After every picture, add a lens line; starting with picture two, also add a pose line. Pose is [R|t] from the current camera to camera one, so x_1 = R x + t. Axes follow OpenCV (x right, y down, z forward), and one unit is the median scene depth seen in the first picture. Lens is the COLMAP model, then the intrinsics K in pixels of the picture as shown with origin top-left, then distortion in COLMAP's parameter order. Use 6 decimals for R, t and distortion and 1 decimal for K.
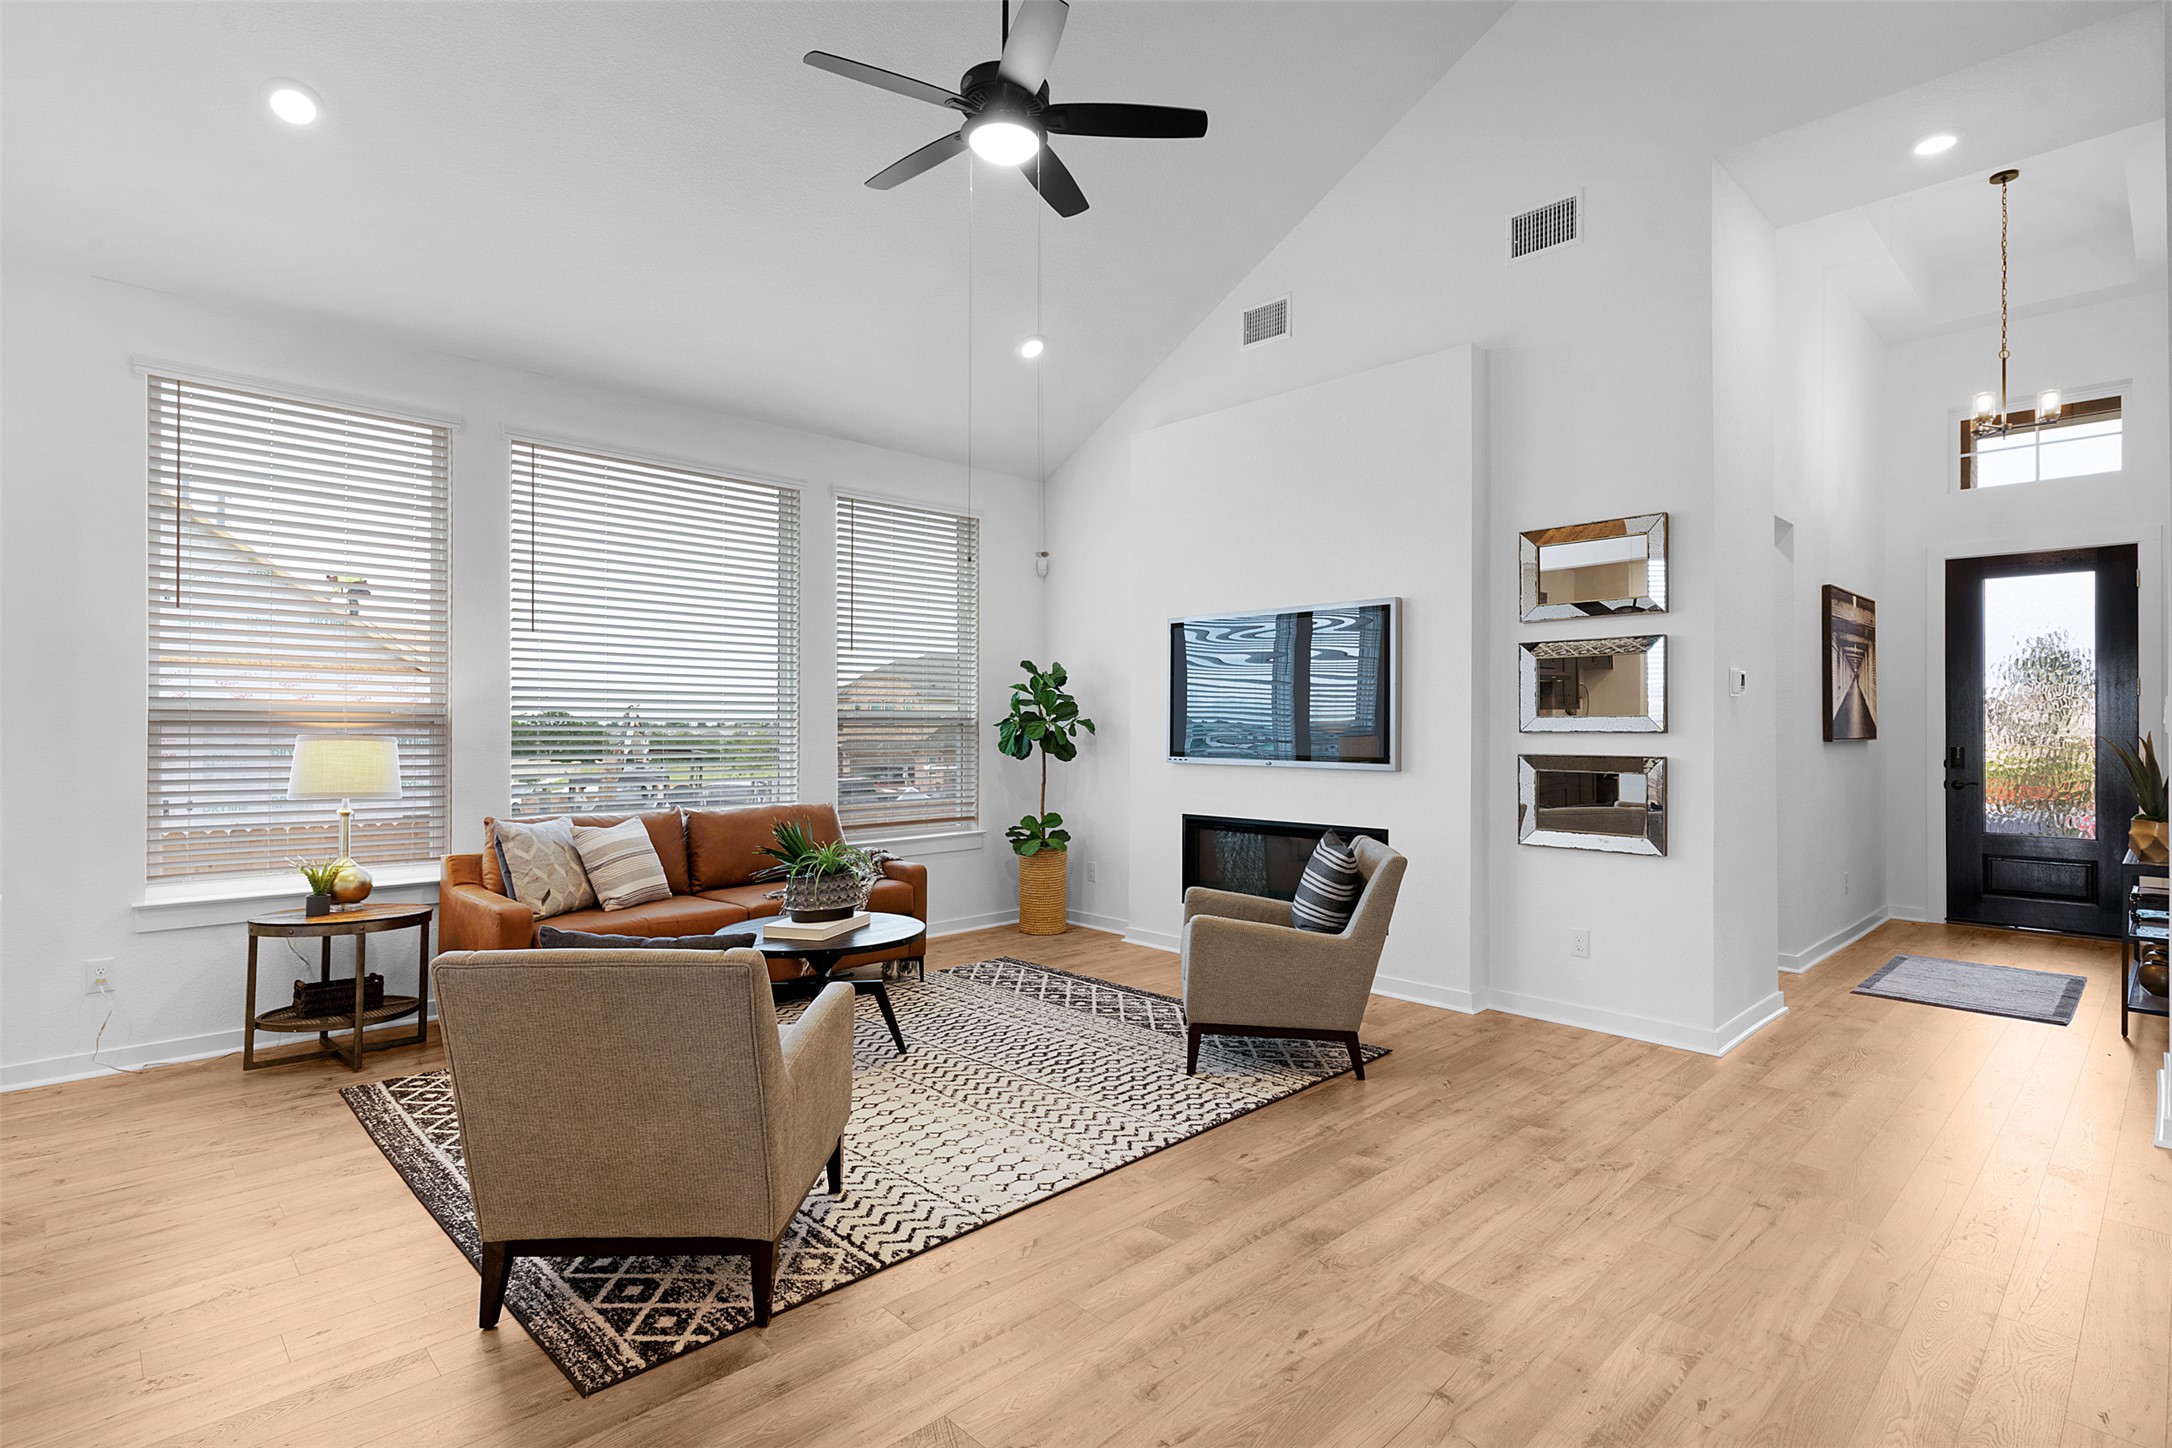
lens RADIAL K [[1059.0, 0, 1077.3], [0, 1059.0, 723.1], [0, 0, 1]] dist [-0.001505, 0.001712]
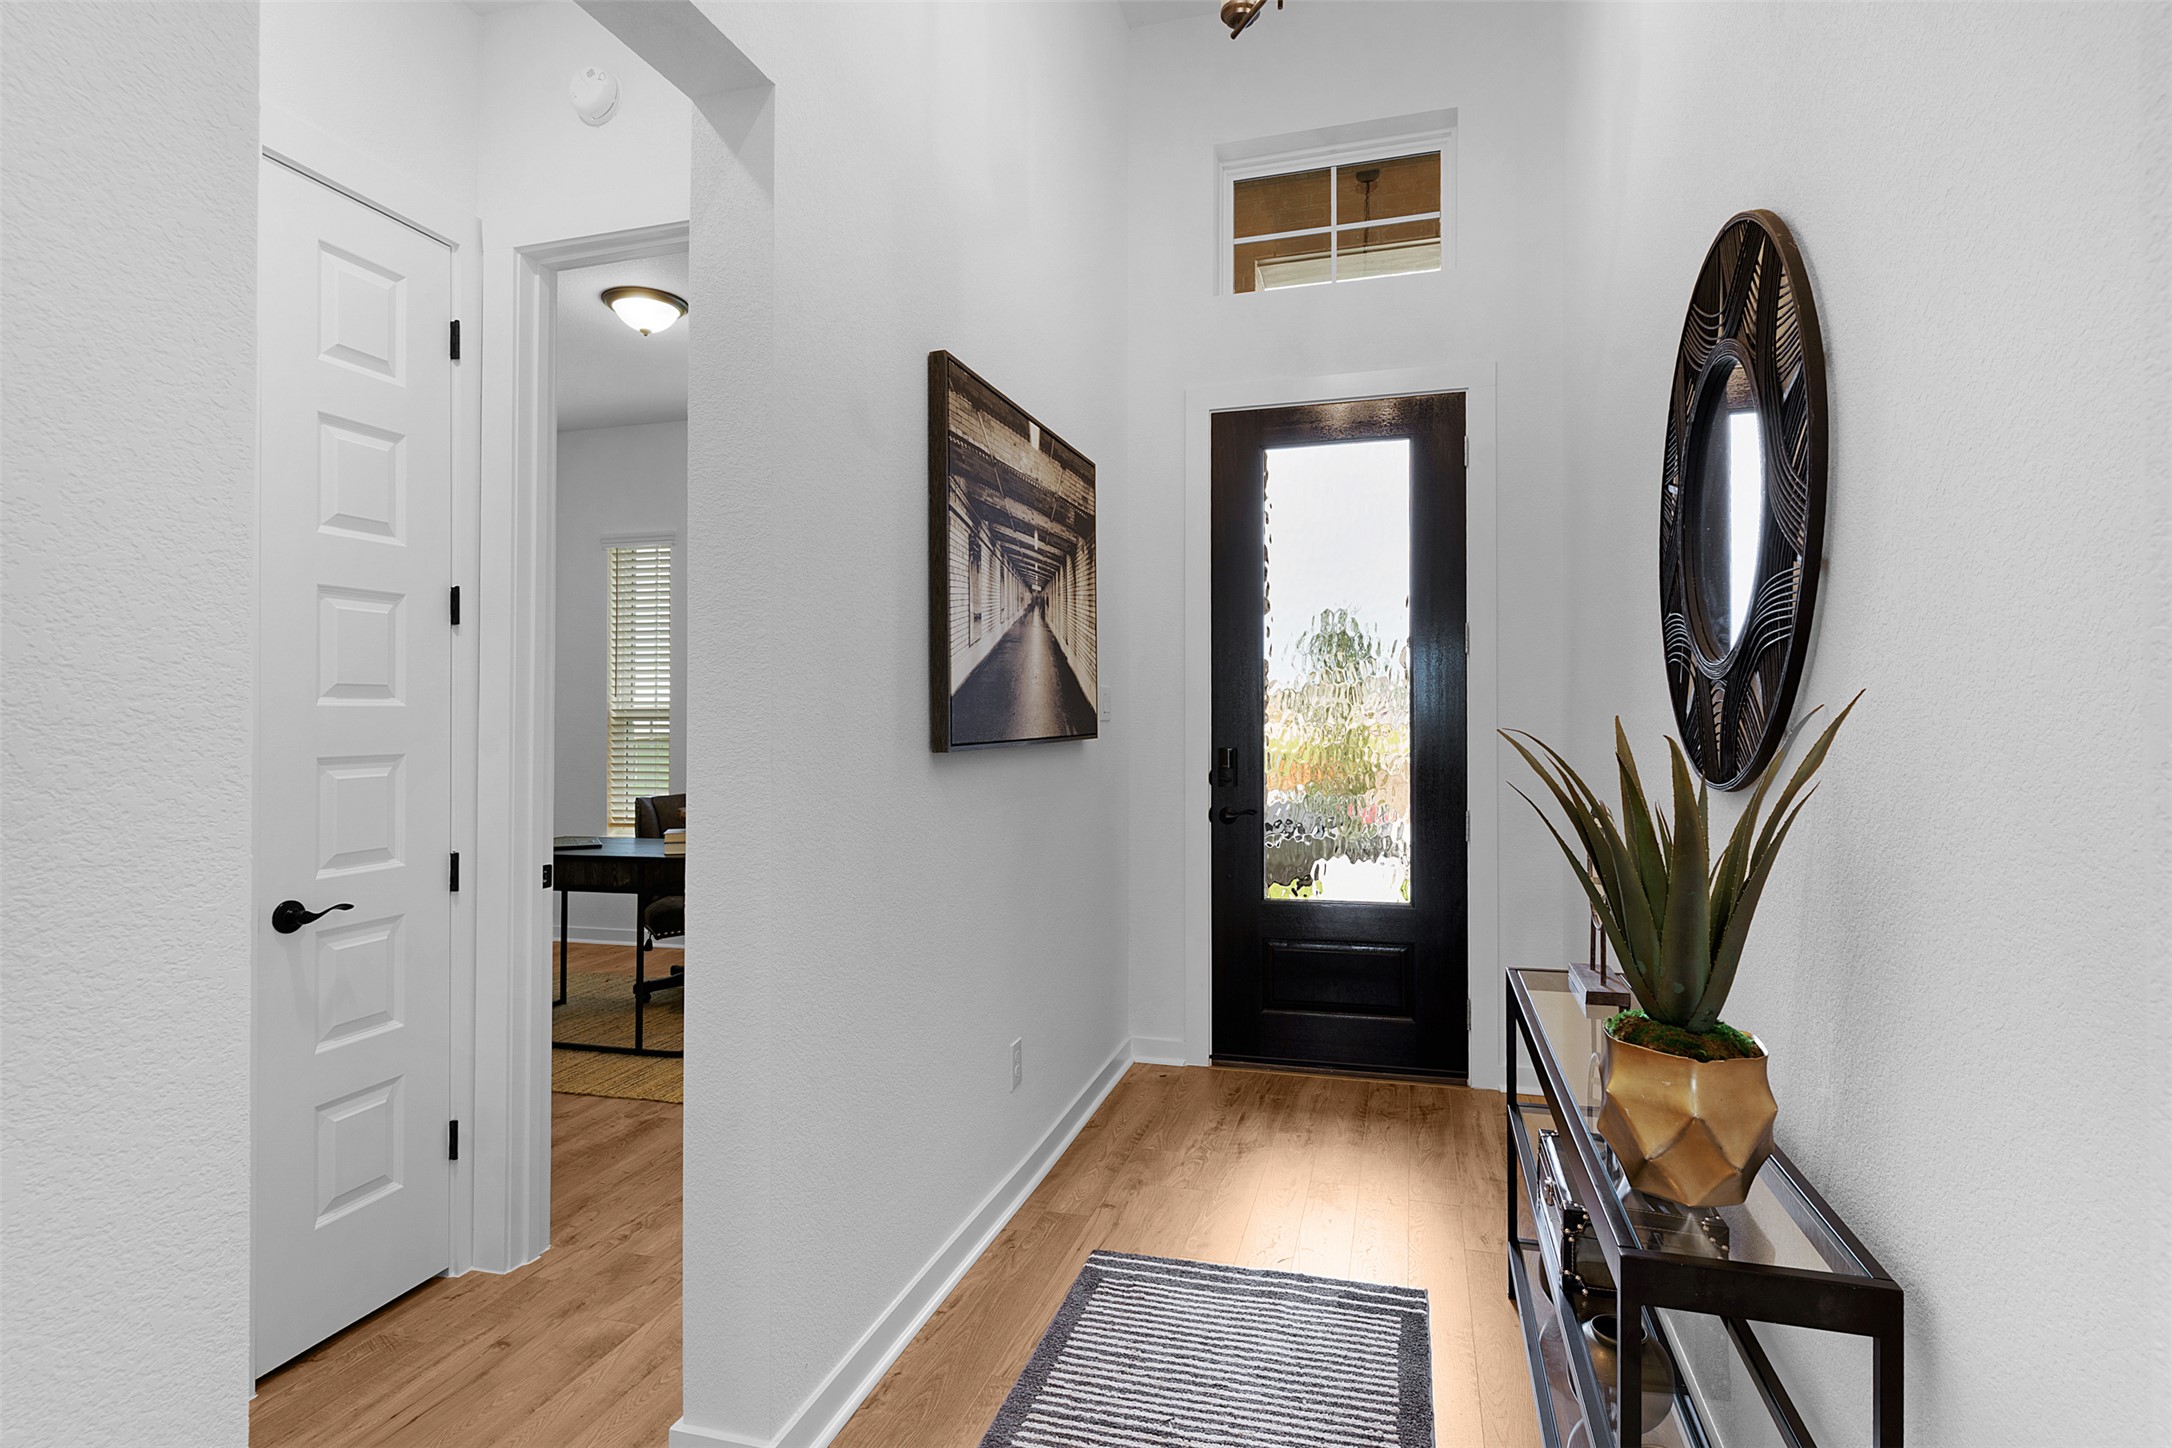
lens RADIAL K [[1059.0, 0, 1113.8], [0, 1059.0, 707.3], [0, 0, 1]] dist [-0.001505, 0.001712]
pose [[0.854452, -0.008516, 0.519460, 0.306350], [0.006813, 0.999963, 0.005186, -0.000735], [-0.519485, -0.000891, 0.854479, 0.346667]]
